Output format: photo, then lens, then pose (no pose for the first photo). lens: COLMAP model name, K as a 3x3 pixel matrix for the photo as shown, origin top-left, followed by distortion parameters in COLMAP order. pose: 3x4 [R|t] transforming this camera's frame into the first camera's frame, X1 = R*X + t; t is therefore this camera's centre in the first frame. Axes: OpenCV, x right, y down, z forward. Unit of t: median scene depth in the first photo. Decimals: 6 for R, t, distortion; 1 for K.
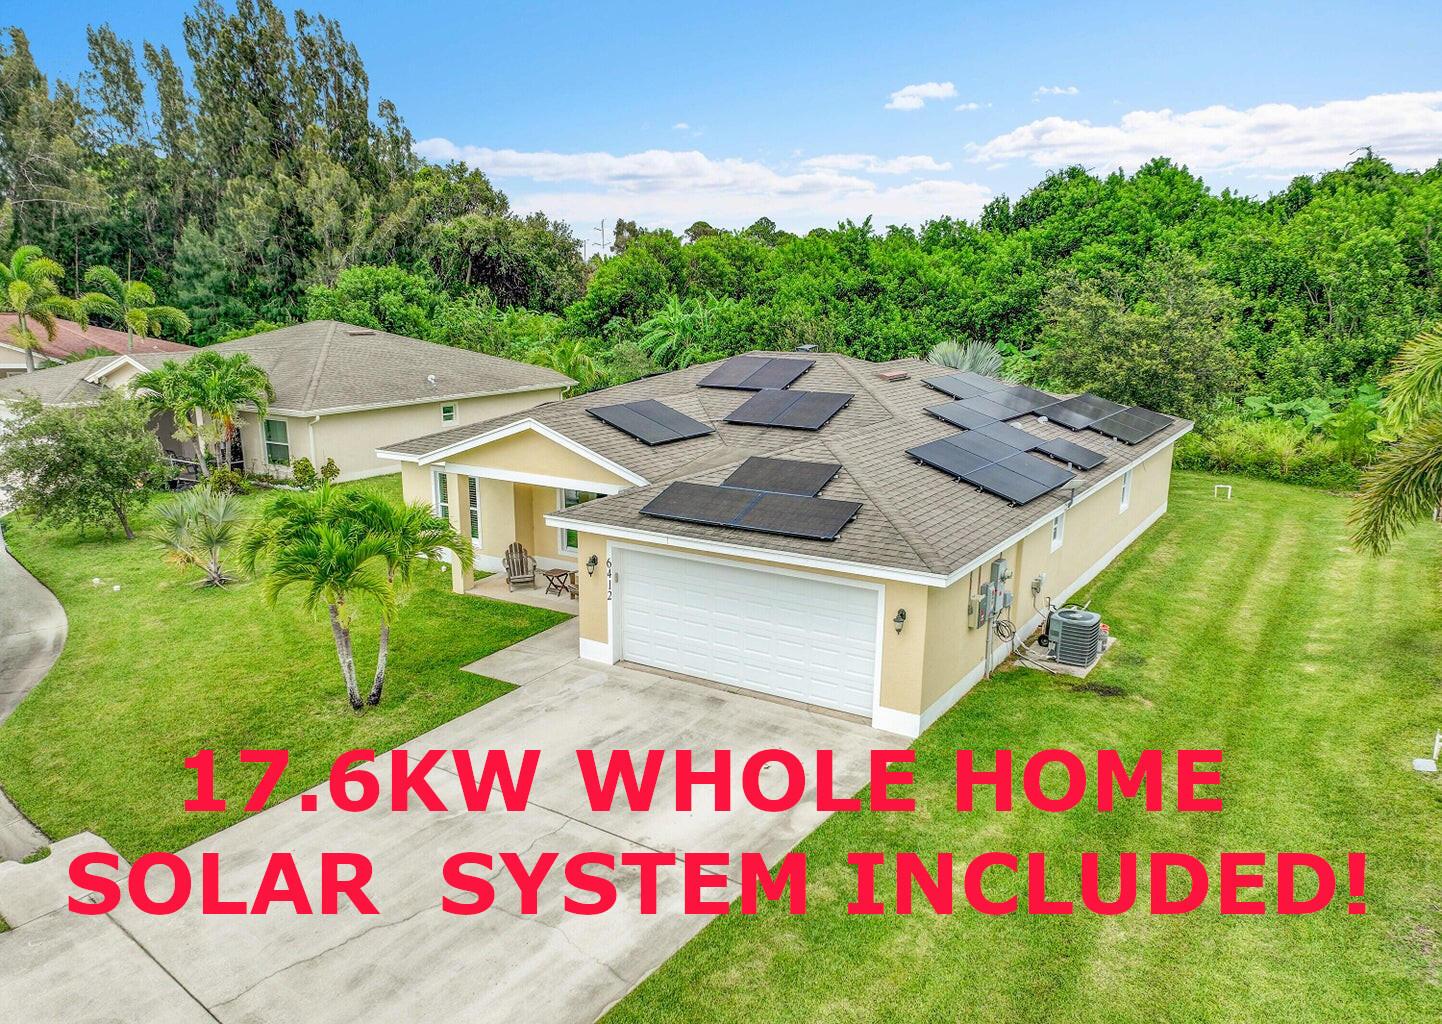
lens RADIAL K [[1073.7, 0, 687.4], [0, 1073.7, 536.2], [0, 0, 1]] dist [0.006105, 0.012307]
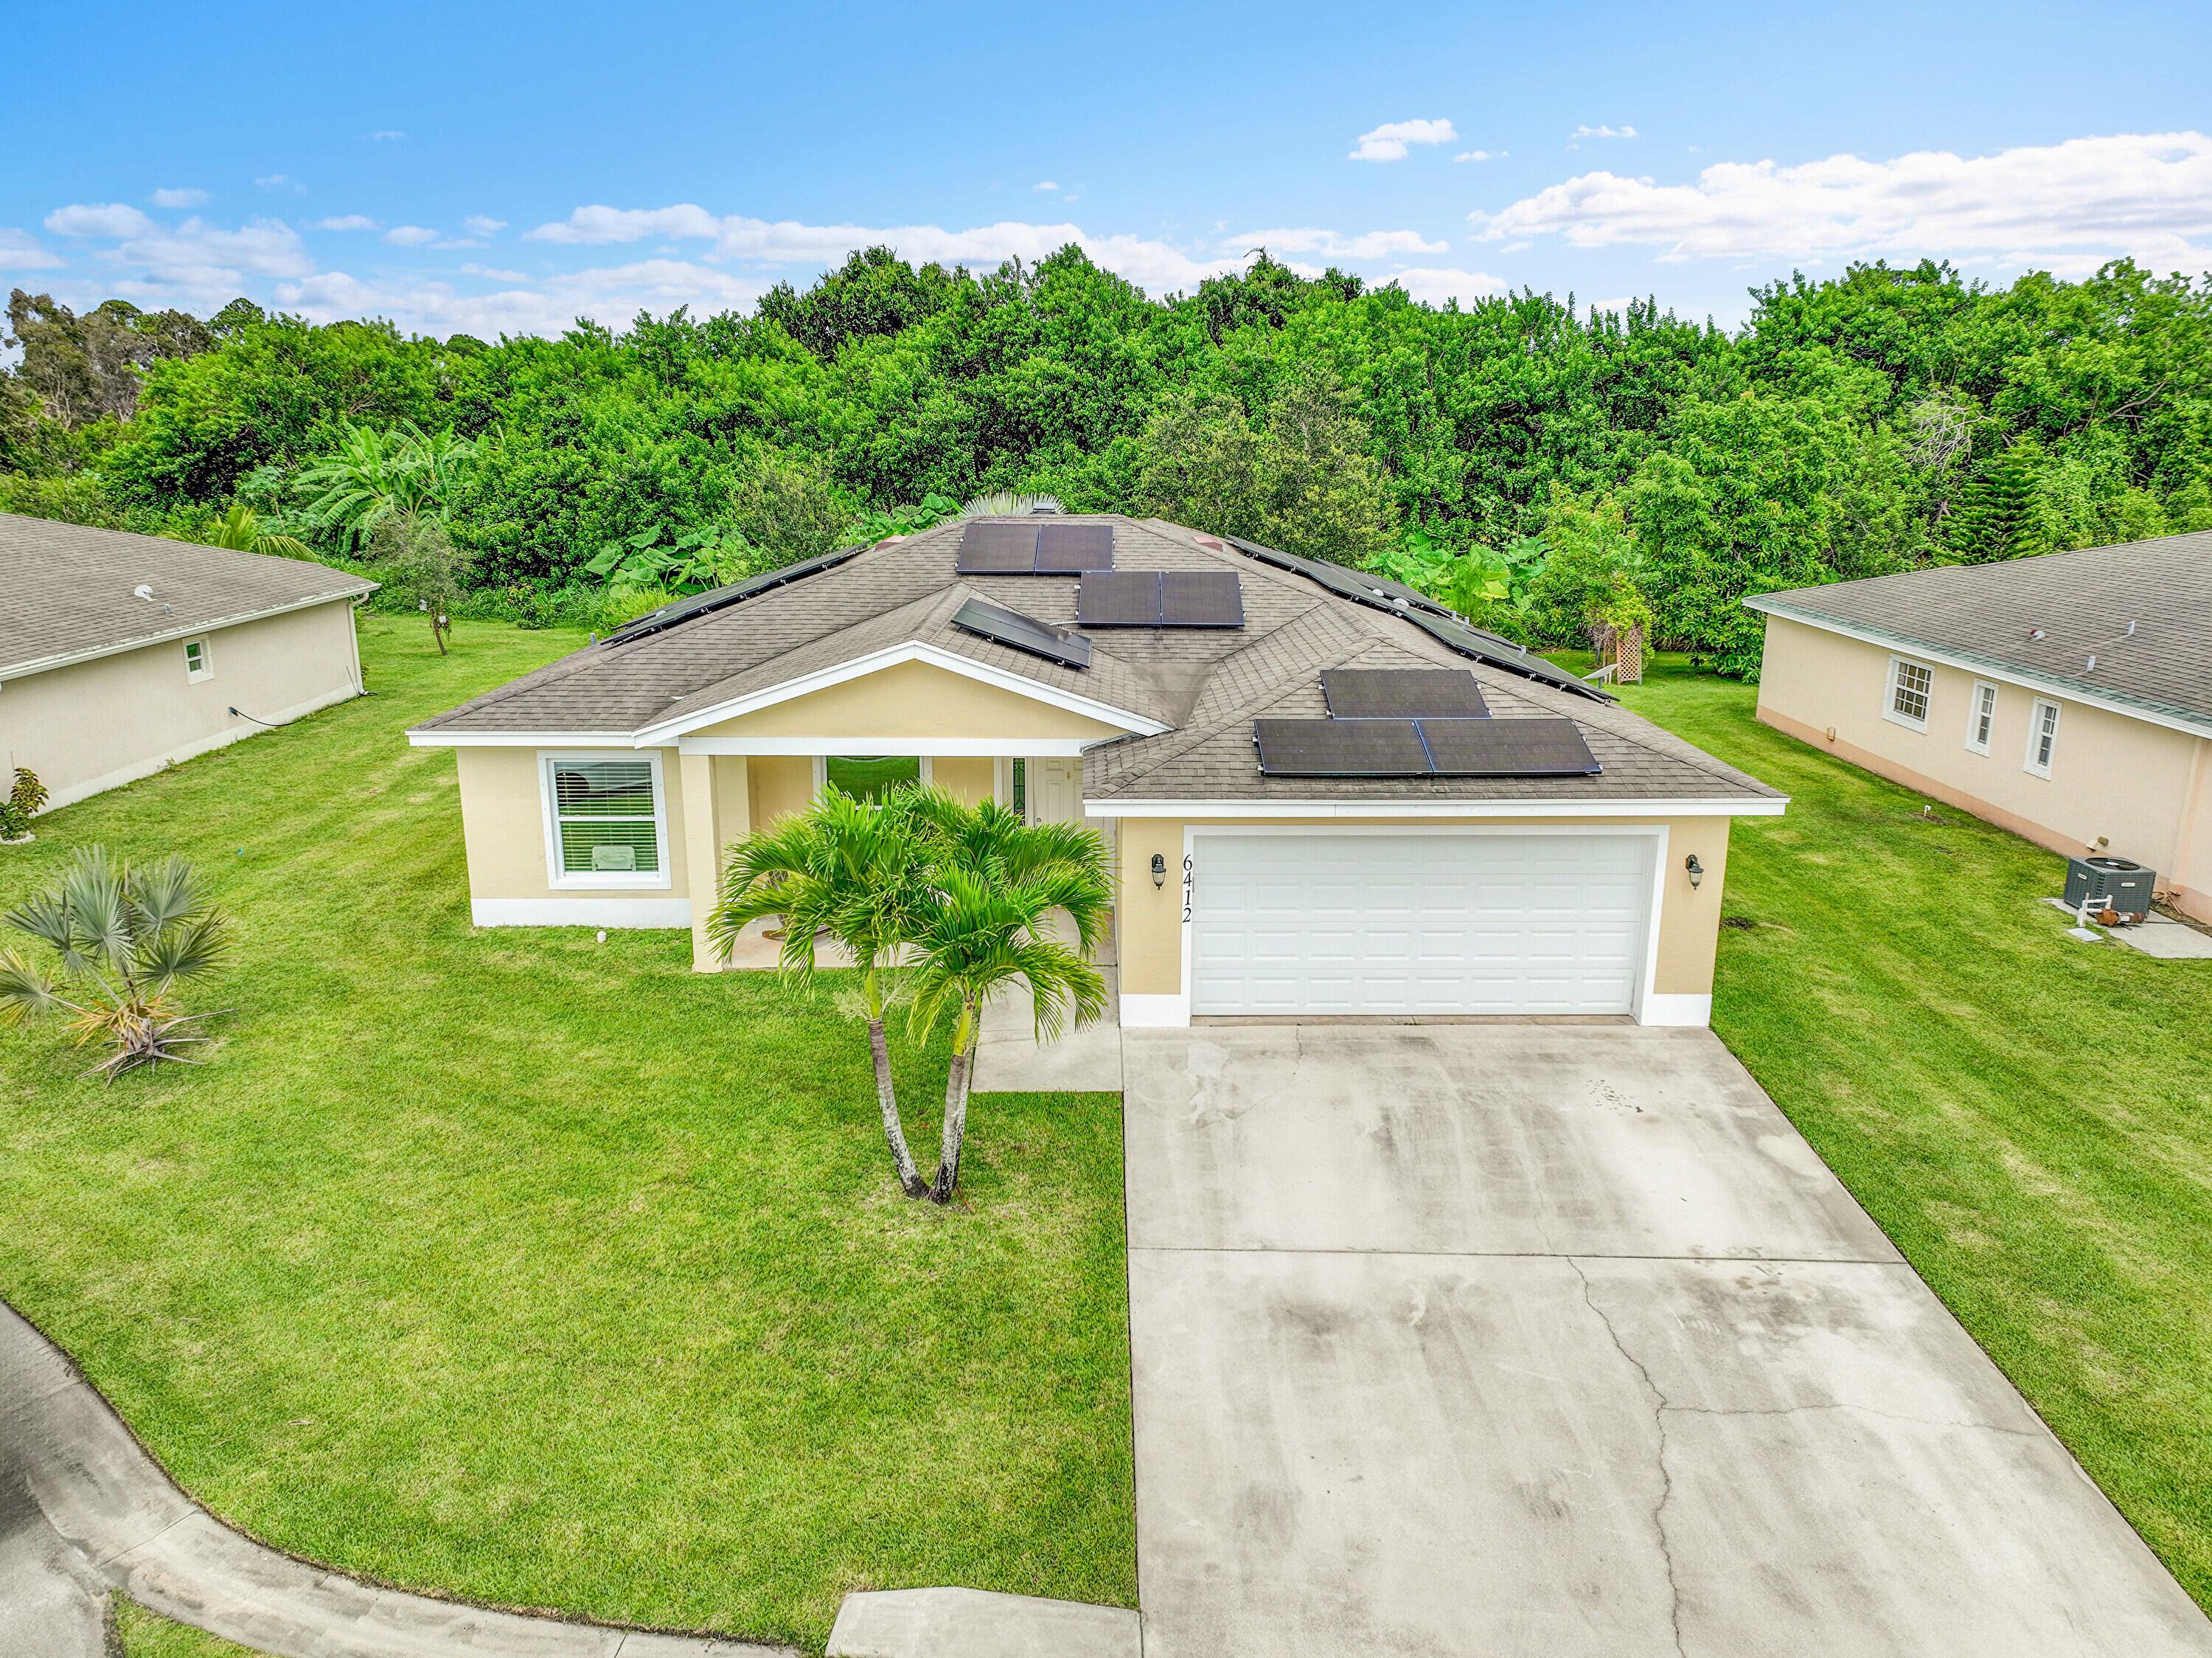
lens RADIAL K [[1551.3, 0, 1102.1], [0, 1551.3, 818.0], [0, 0, 1]] dist [-0.001479, 0.015927]
pose [[0.826095, -0.139074, 0.546100, -0.494941], [0.125997, 0.990119, 0.061553, -0.050810], [-0.549265, 0.017958, 0.835455, 0.241879]]
